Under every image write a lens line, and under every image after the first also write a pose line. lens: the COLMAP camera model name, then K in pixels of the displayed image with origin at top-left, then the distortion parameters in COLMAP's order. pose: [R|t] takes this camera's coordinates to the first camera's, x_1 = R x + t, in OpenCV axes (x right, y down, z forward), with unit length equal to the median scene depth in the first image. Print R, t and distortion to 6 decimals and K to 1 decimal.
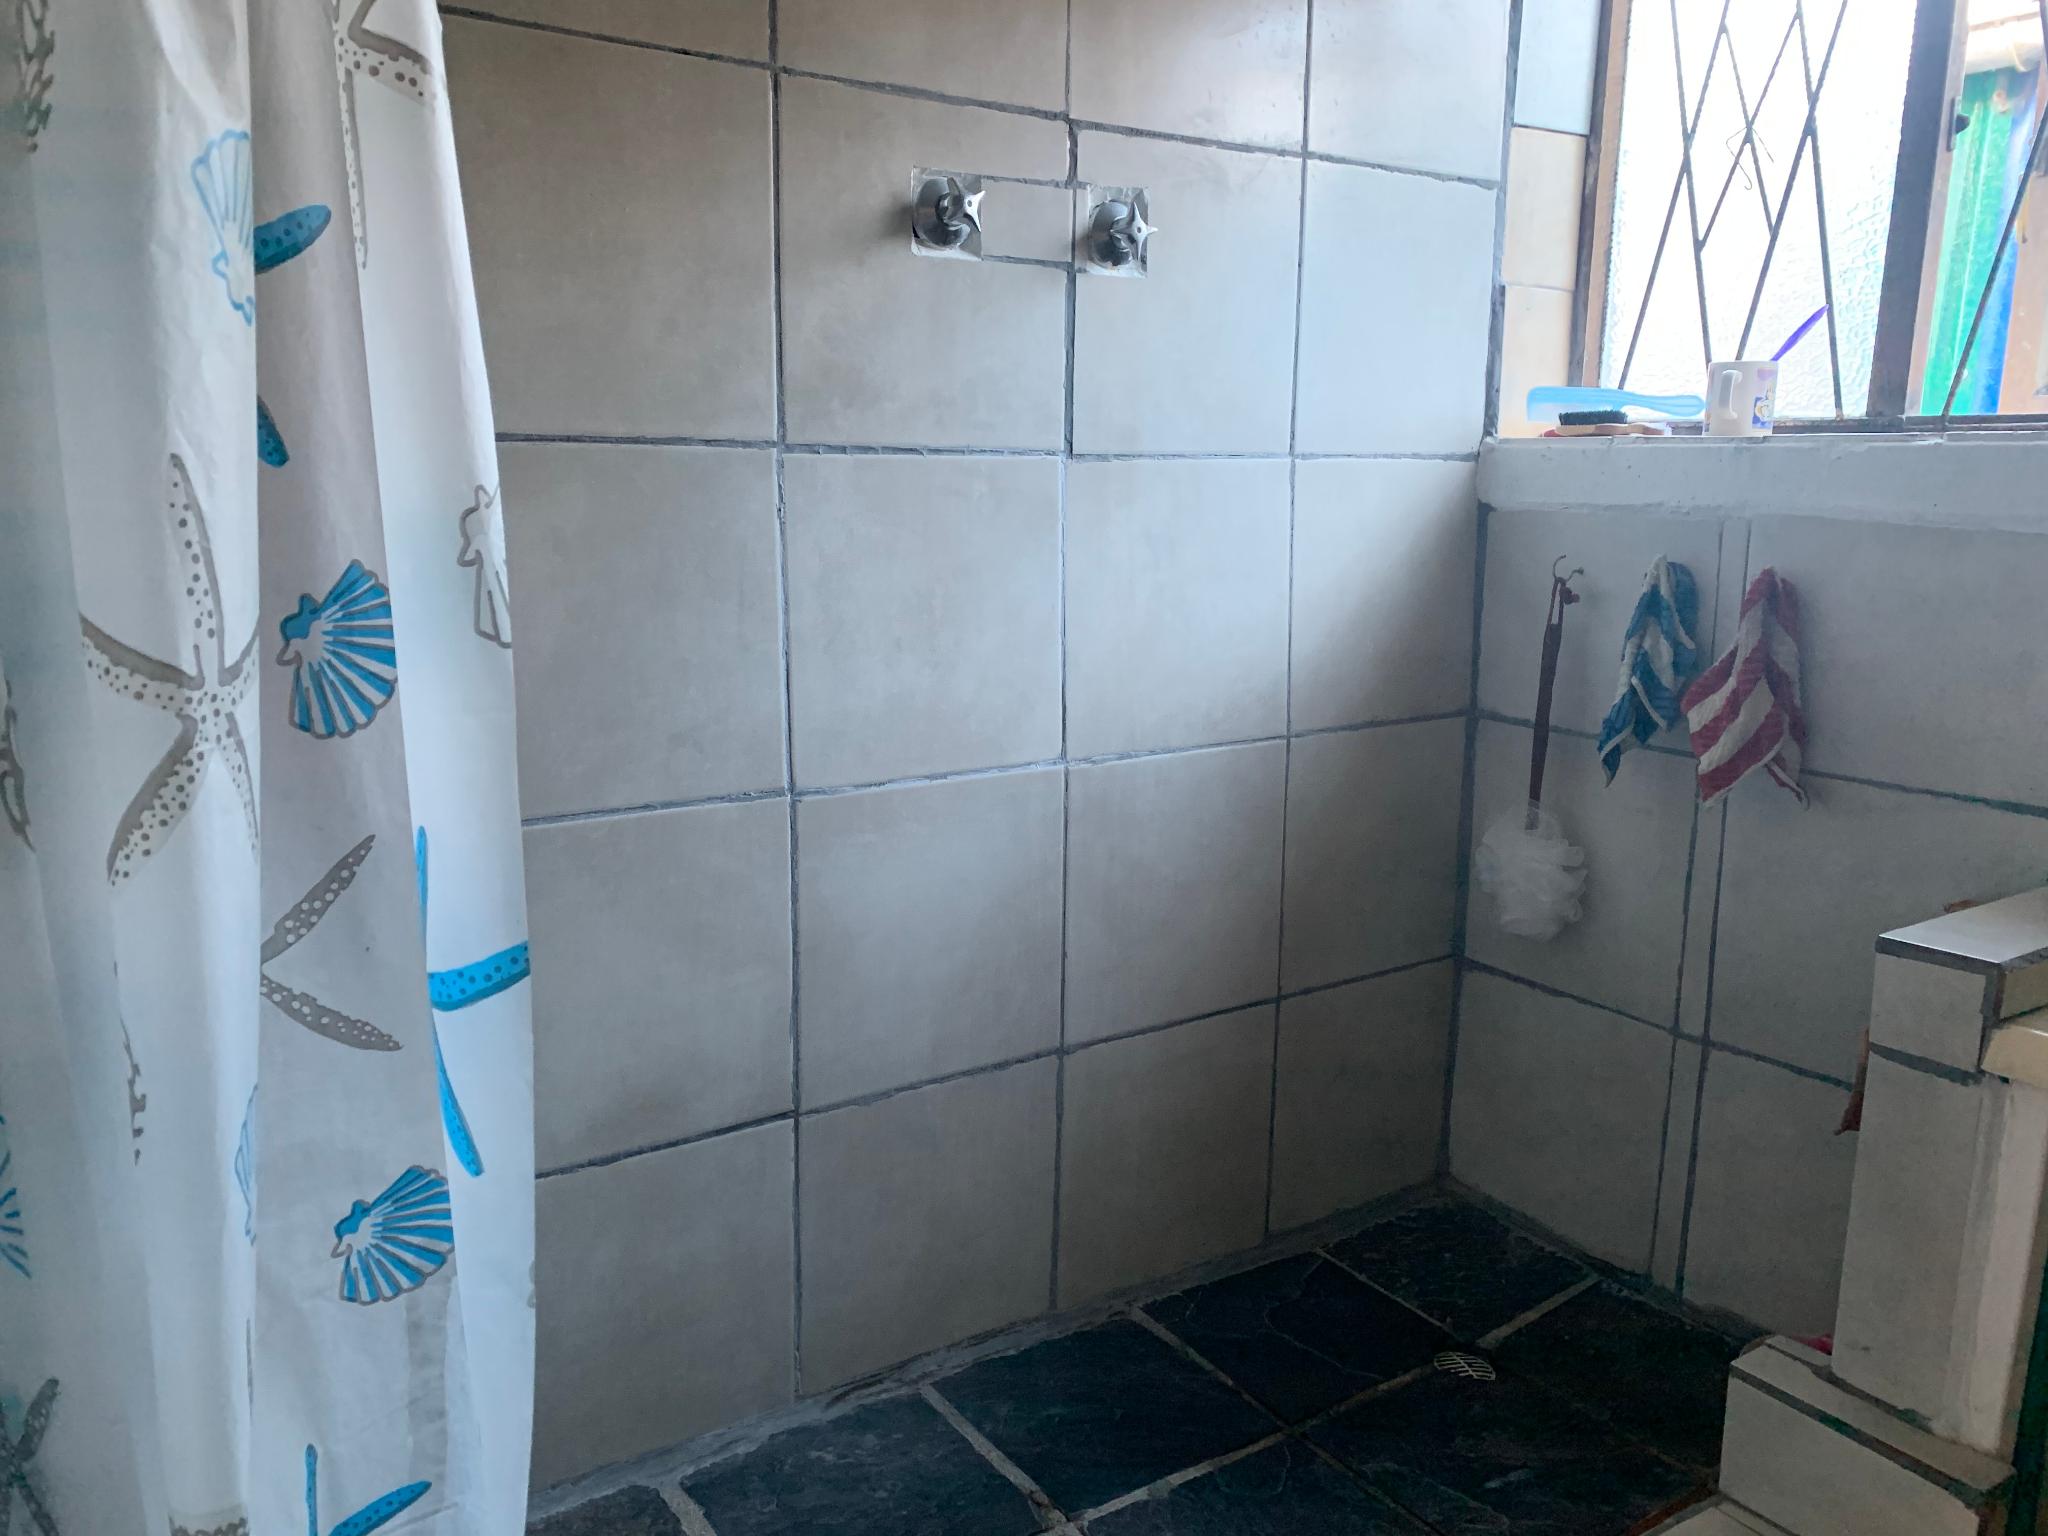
lens RADIAL K [[1535.4, 0, 996.0], [0, 1535.4, 784.0], [0, 0, 1]] dist [0.068030, -0.079157]
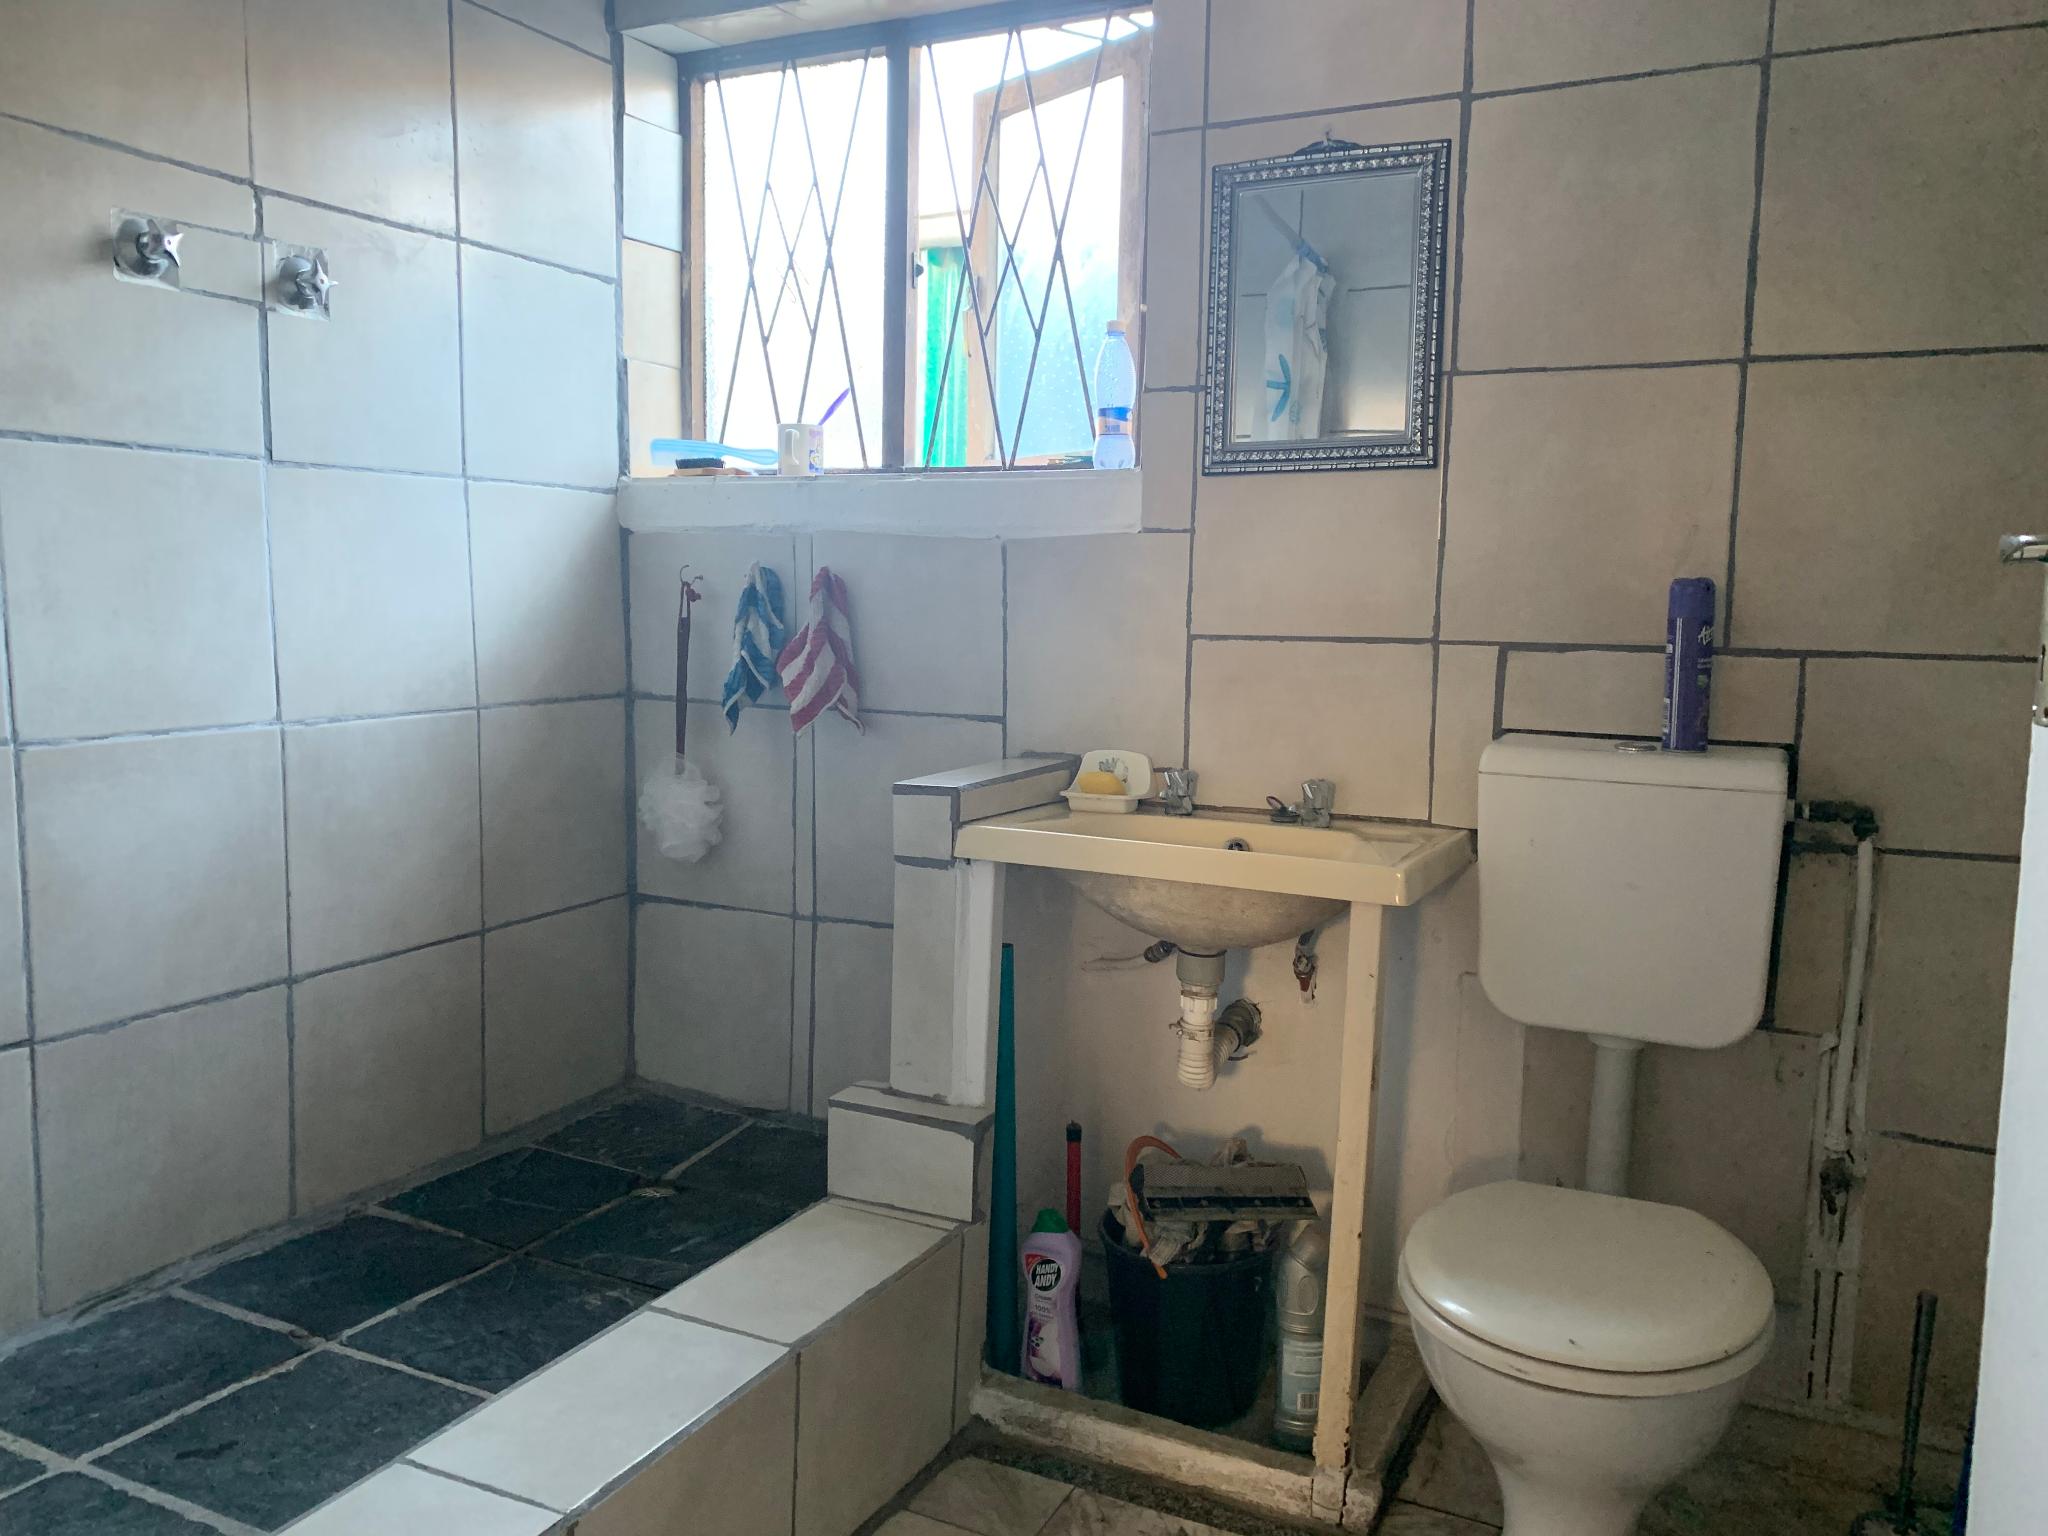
lens RADIAL K [[1567.6, 0, 974.7], [0, 1567.6, 737.9], [0, 0, 1]] dist [0.012275, 0.005225]
pose [[0.874750, -0.042444, 0.482713, -0.066901], [0.088760, 0.993337, -0.073505, 0.125673], [-0.476377, 0.107144, 0.872689, -0.263568]]
